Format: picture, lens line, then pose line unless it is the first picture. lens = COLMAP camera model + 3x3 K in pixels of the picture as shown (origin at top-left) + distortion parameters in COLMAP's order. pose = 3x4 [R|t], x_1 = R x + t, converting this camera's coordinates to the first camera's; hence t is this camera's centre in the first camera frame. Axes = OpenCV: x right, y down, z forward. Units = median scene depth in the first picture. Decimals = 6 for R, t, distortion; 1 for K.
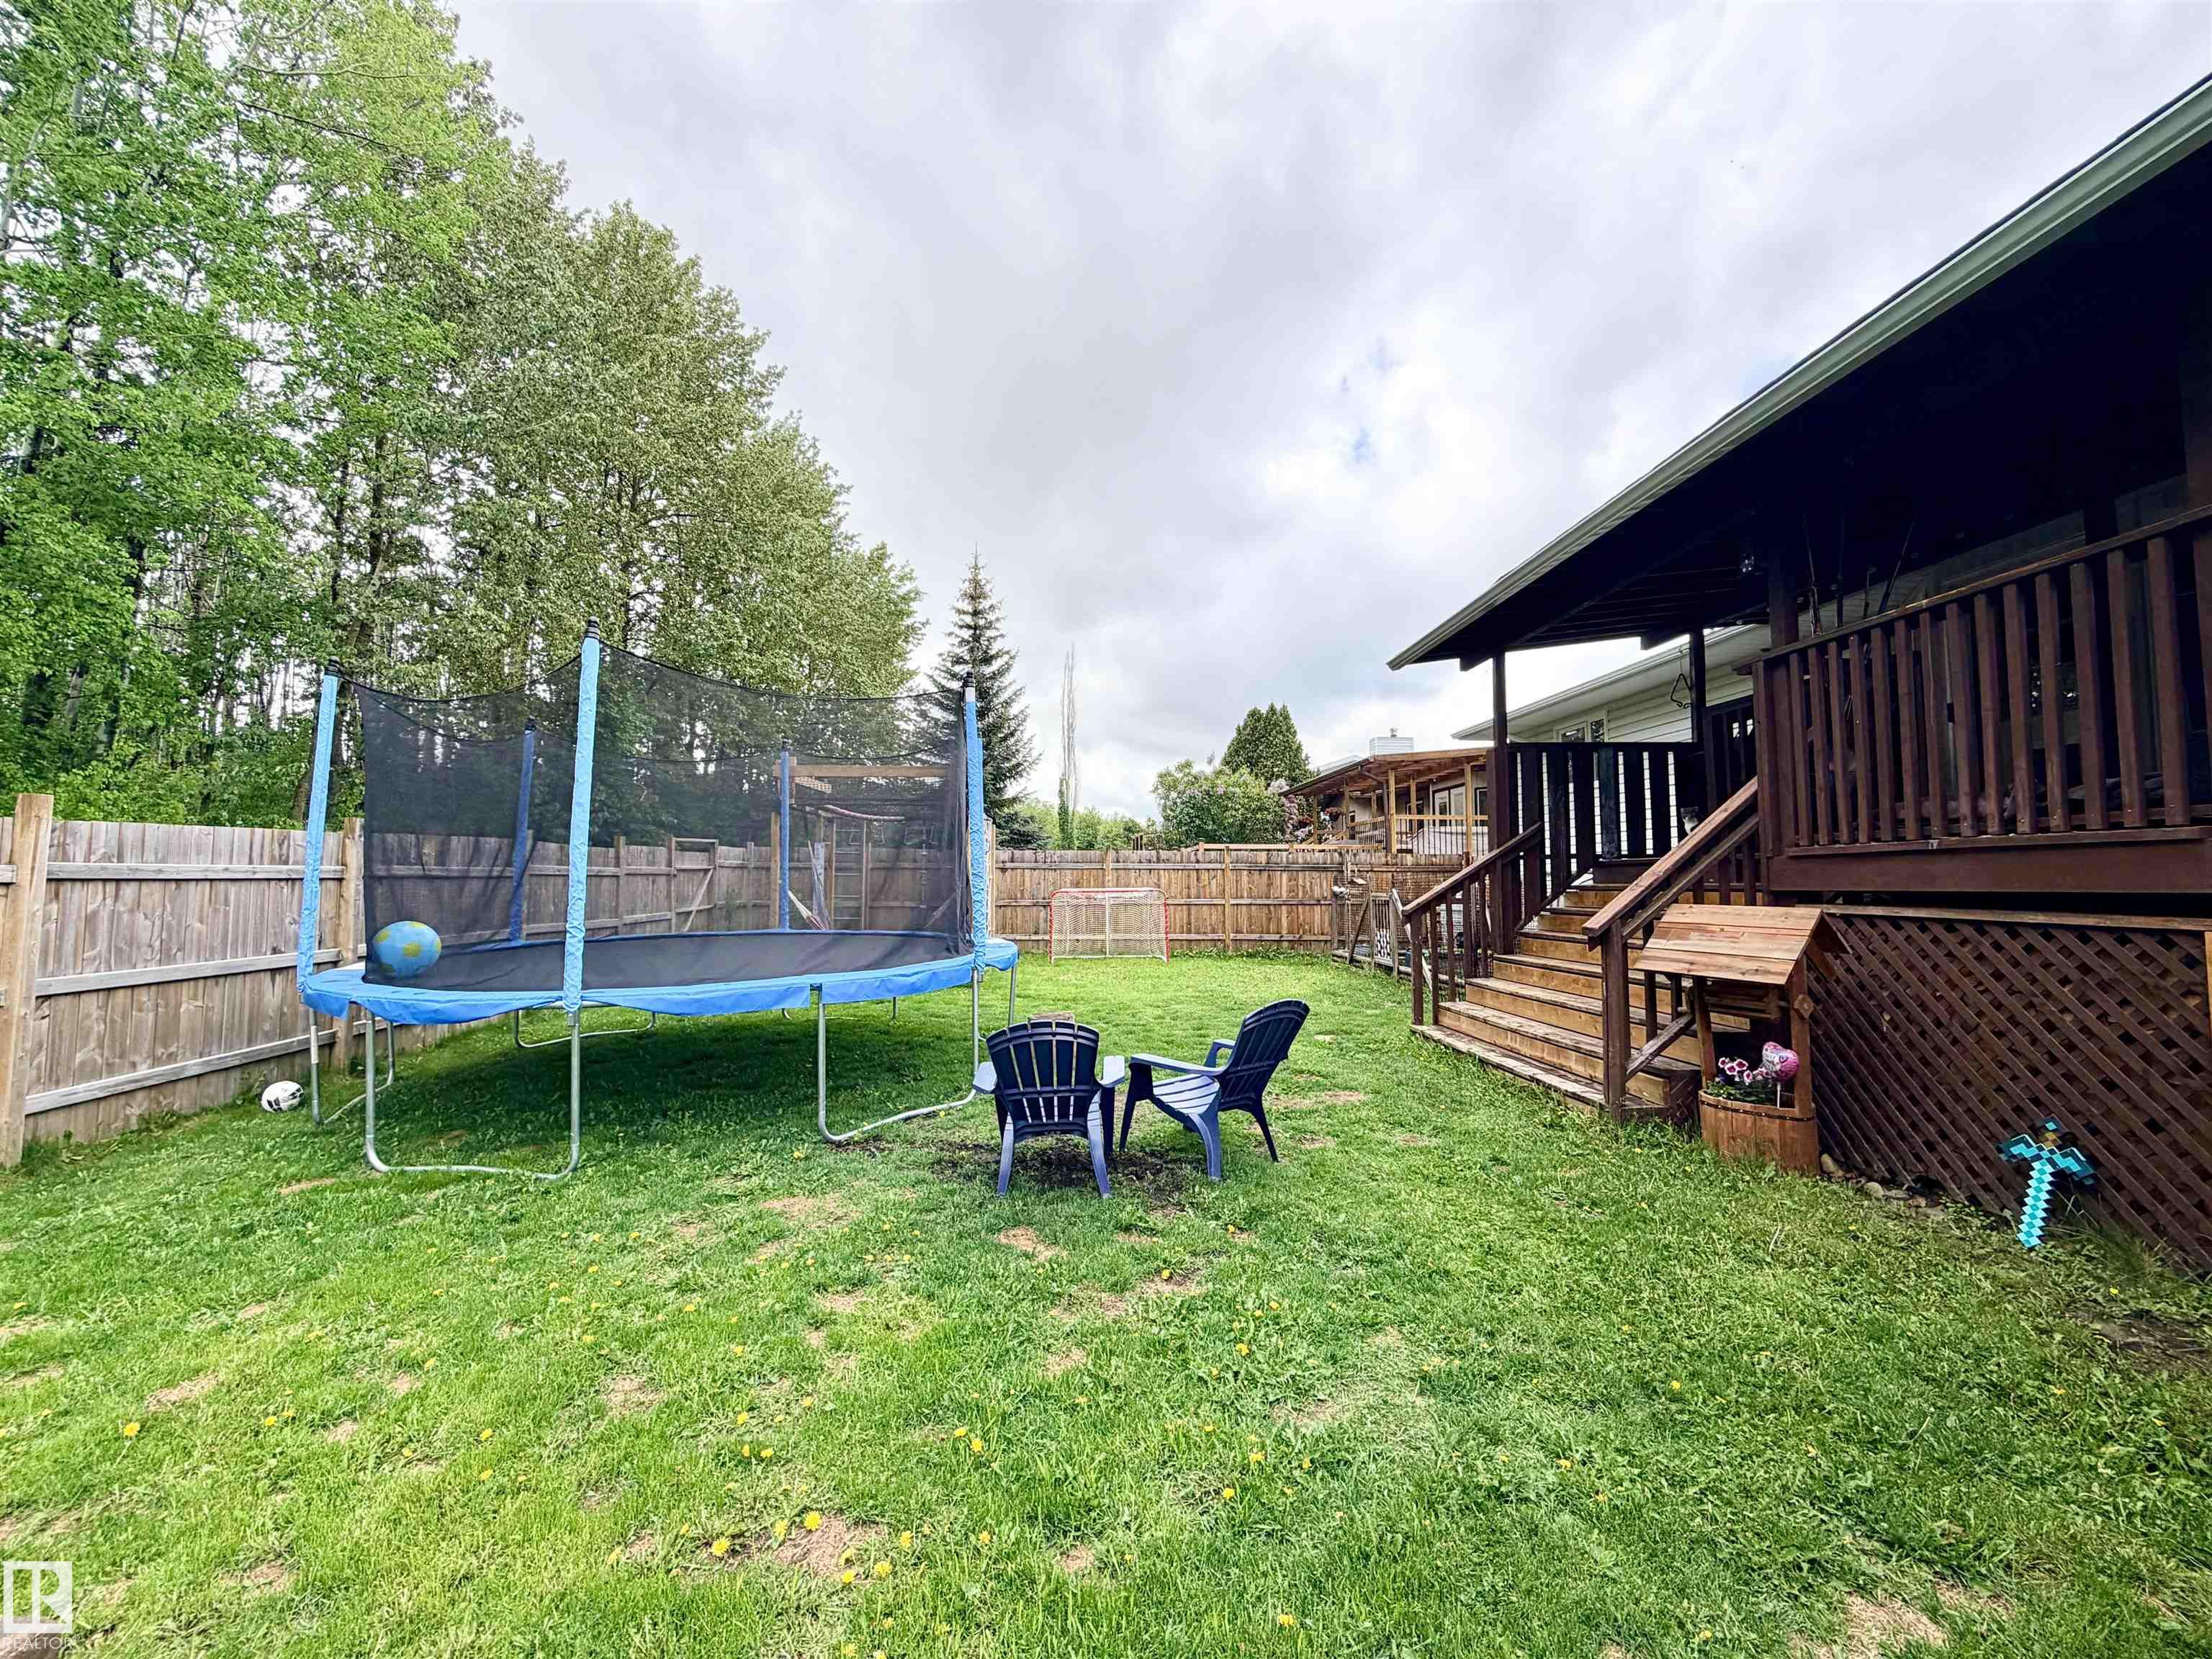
lens RADIAL K [[877.0, 0, 1103.0], [0, 877.0, 827.2], [0, 0, 1]] dist [-0.002203, -0.000192]
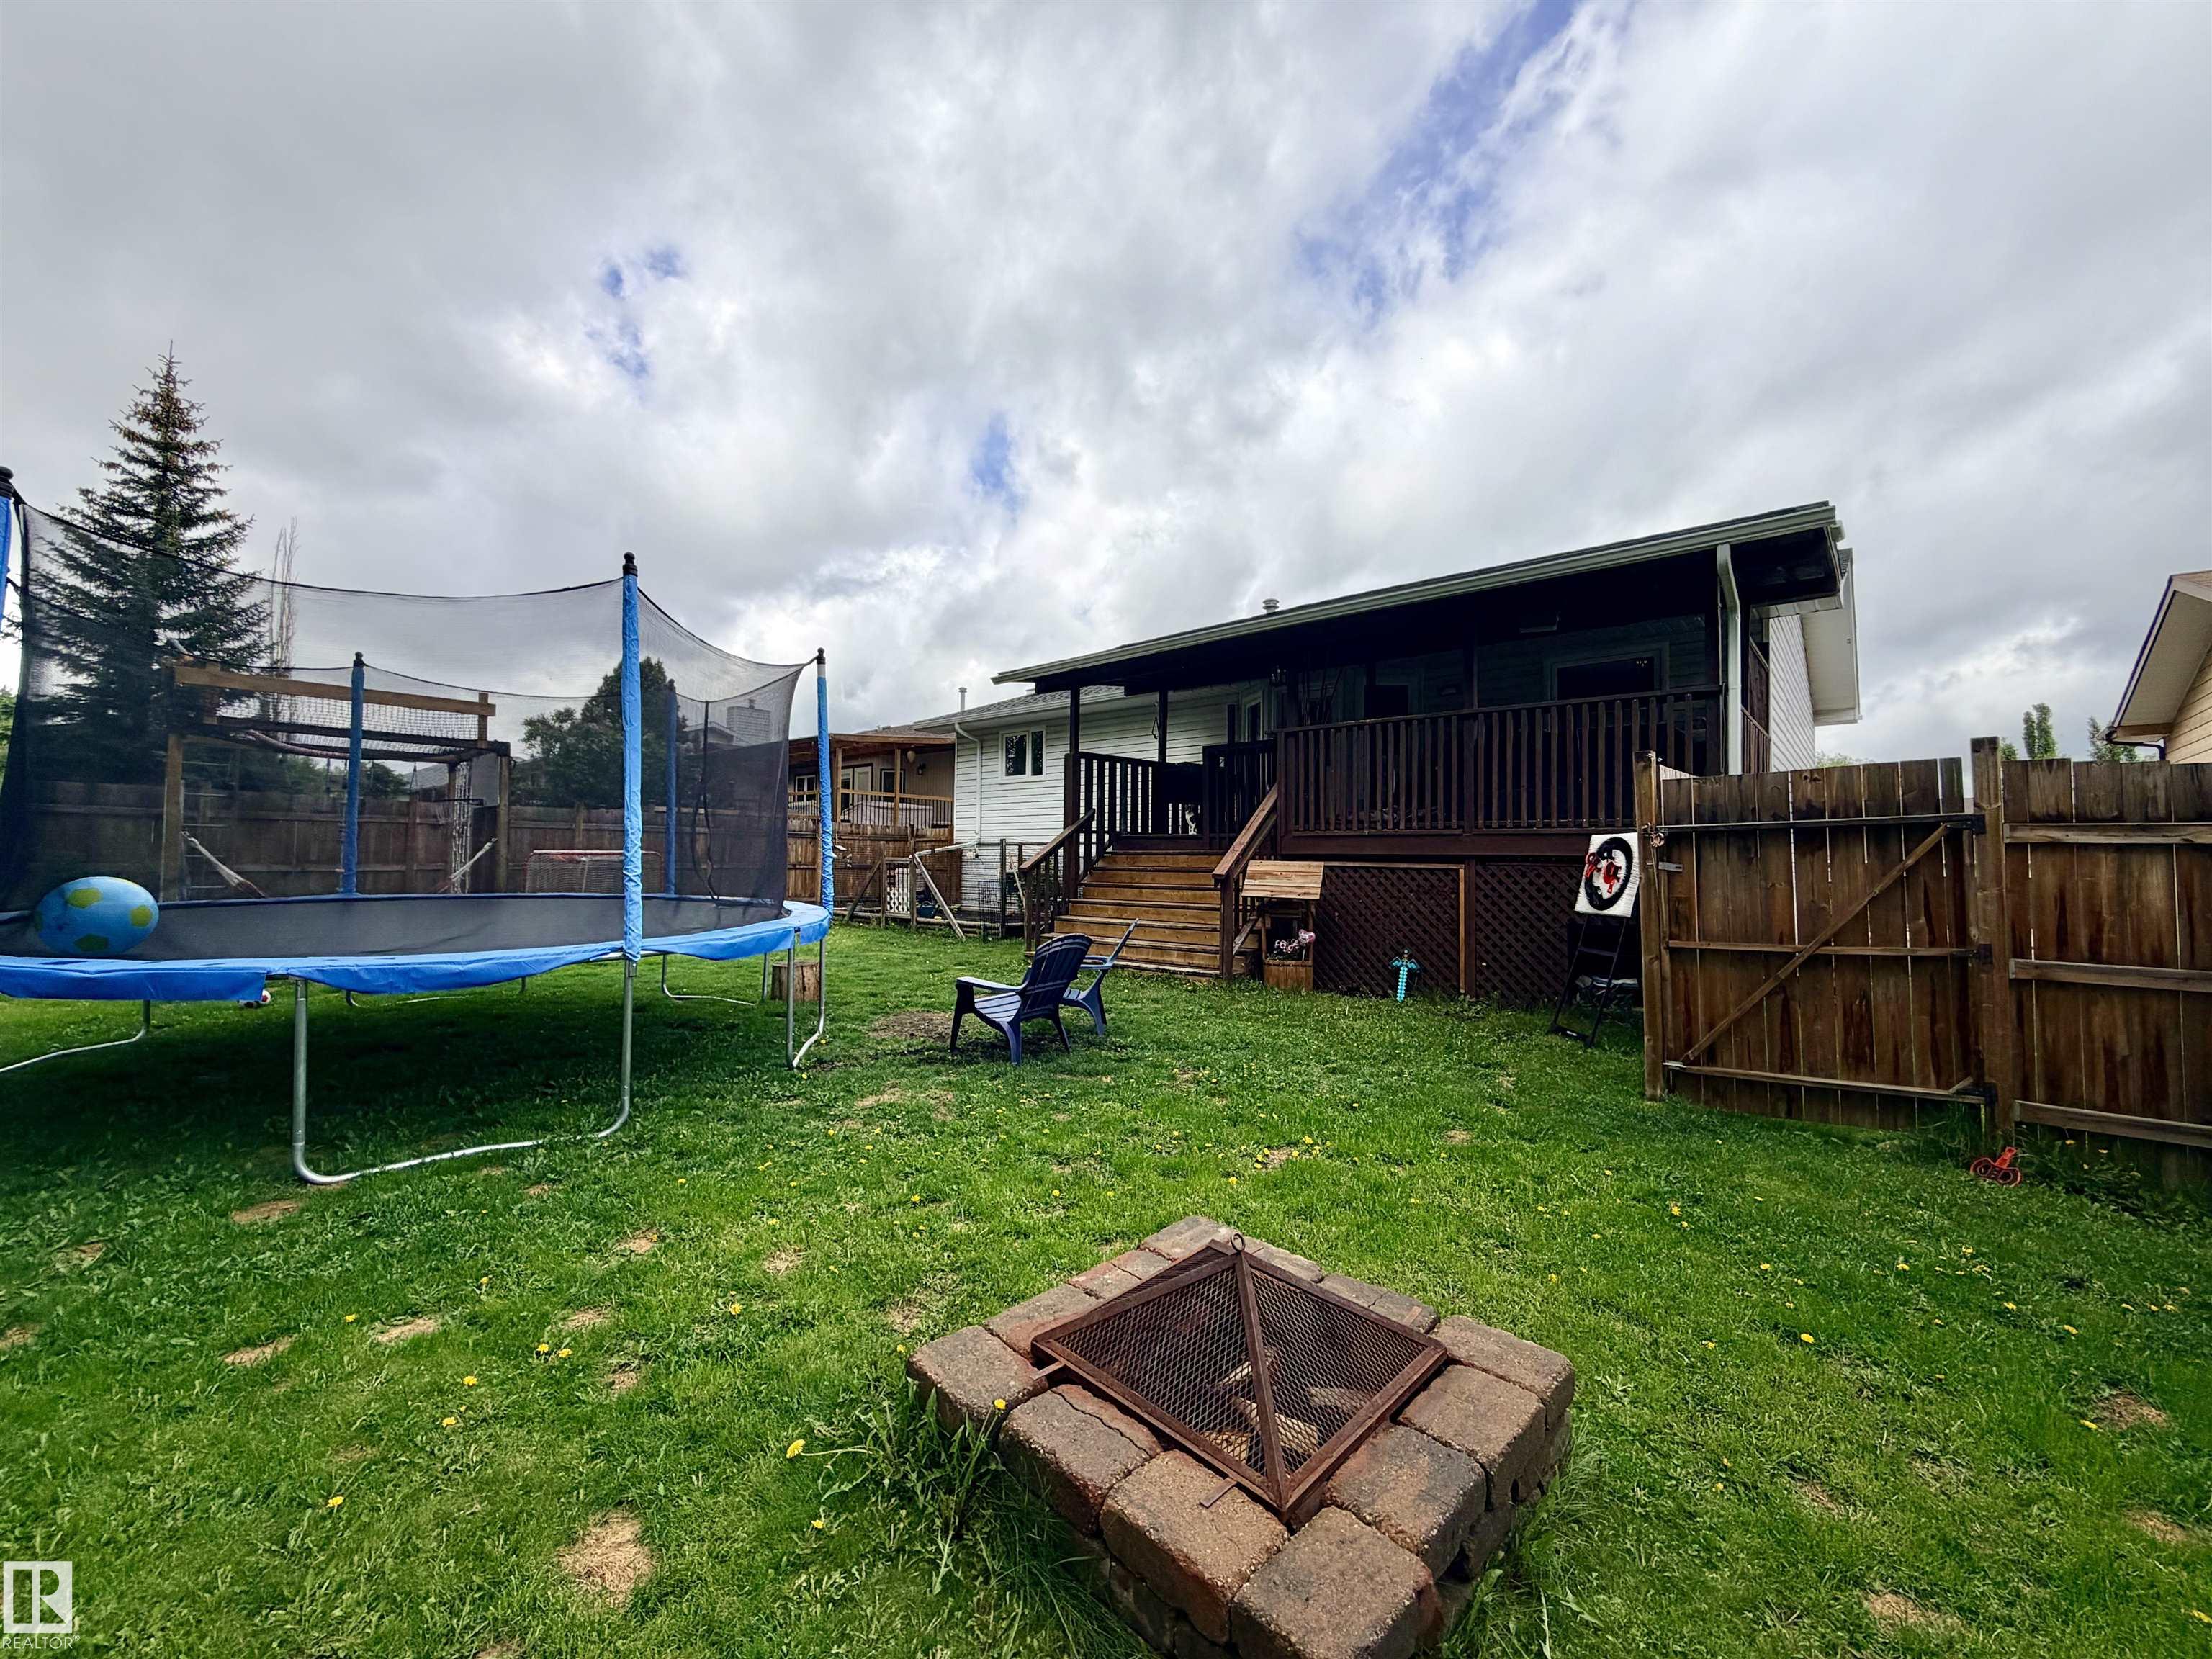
lens RADIAL K [[920.3, 0, 1067.3], [0, 920.3, 817.1], [0, 0, 1]] dist [0.021295, -0.000089]
pose [[0.715645, 0.036669, 0.697501, -0.319371], [-0.054238, 0.998523, 0.003155, 0.003737], [-0.696355, -0.040088, 0.716577, -0.035748]]
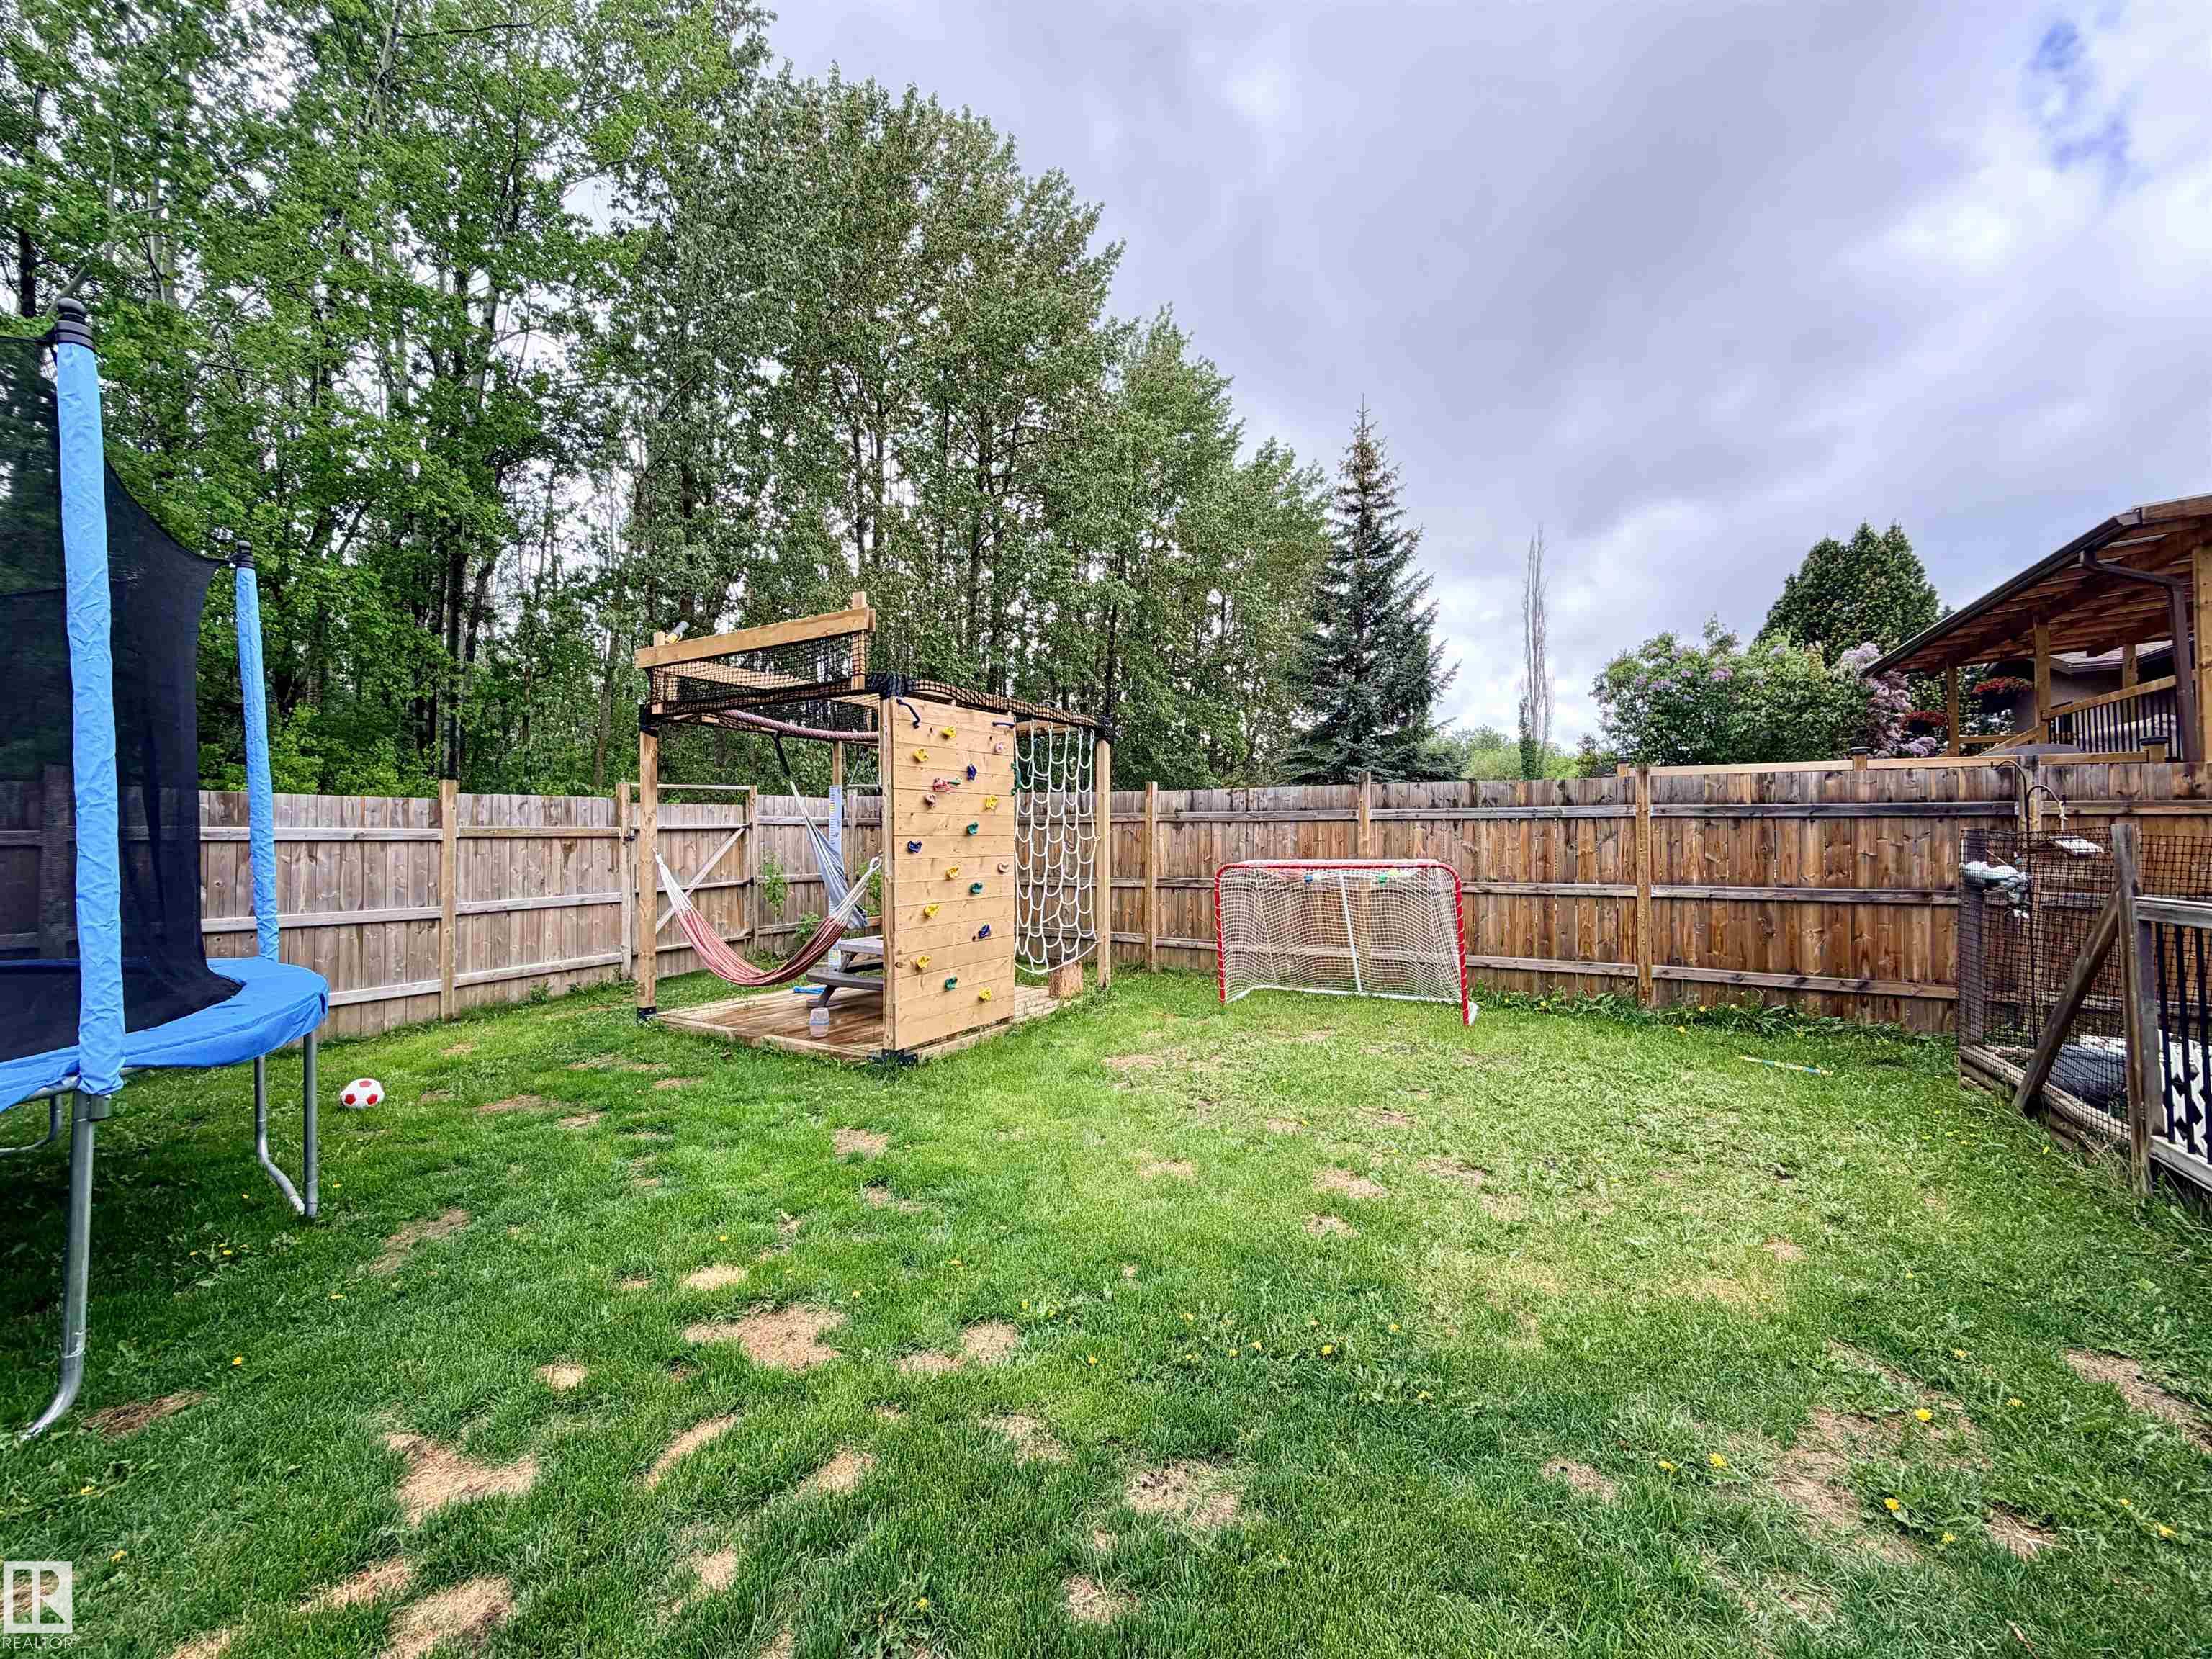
lens RADIAL K [[877.0, 0, 1103.0], [0, 877.0, 827.2], [0, 0, 1]] dist [-0.002203, -0.000192]
pose [[0.846469, -0.010014, -0.532343, 0.146200], [0.035761, 0.998635, 0.038079, 0.026650], [0.531235, -0.051270, 0.845672, 0.488539]]
